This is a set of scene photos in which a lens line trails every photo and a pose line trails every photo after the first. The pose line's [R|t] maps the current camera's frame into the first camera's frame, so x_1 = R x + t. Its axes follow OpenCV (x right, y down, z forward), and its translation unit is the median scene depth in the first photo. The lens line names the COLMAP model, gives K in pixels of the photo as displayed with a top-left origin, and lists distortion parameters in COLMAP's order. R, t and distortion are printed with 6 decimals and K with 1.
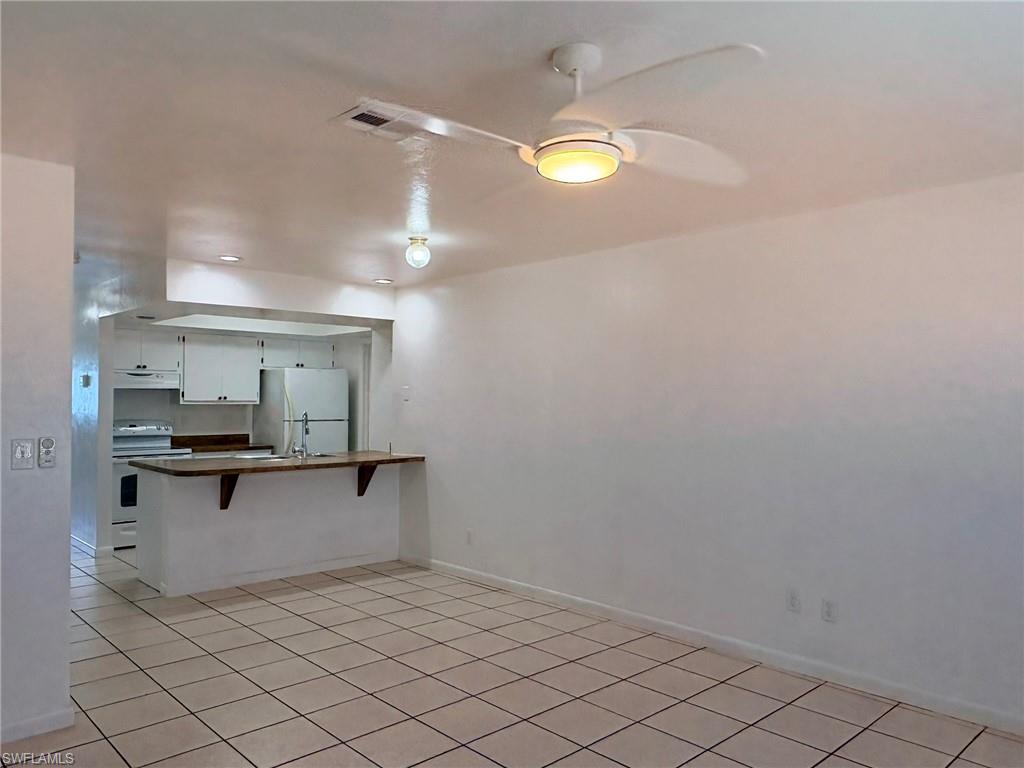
lens RADIAL K [[734.0, 0, 517.8], [0, 734.0, 390.5], [0, 0, 1]] dist [-0.005601, -0.003765]
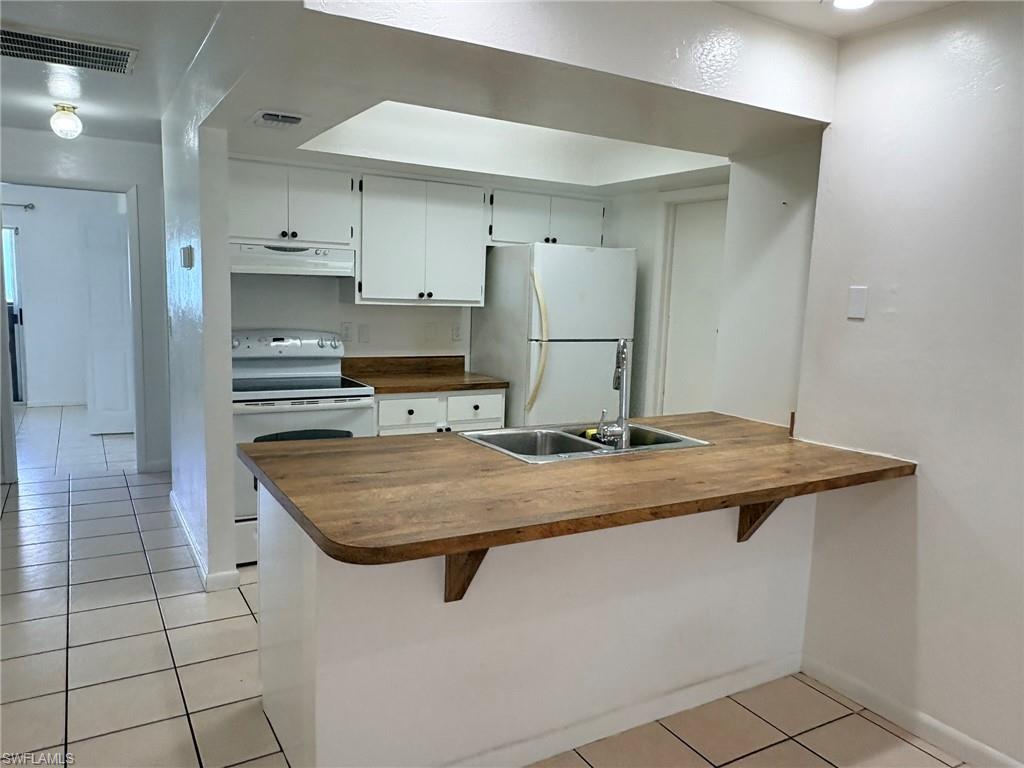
lens RADIAL K [[734.0, 0, 517.8], [0, 734.0, 390.5], [0, 0, 1]] dist [-0.005601, -0.003765]
pose [[0.974097, 0.059328, -0.218208, -0.212346], [-0.027301, 0.988766, 0.146959, -0.002087], [0.224476, -0.137195, 0.964774, 0.475406]]
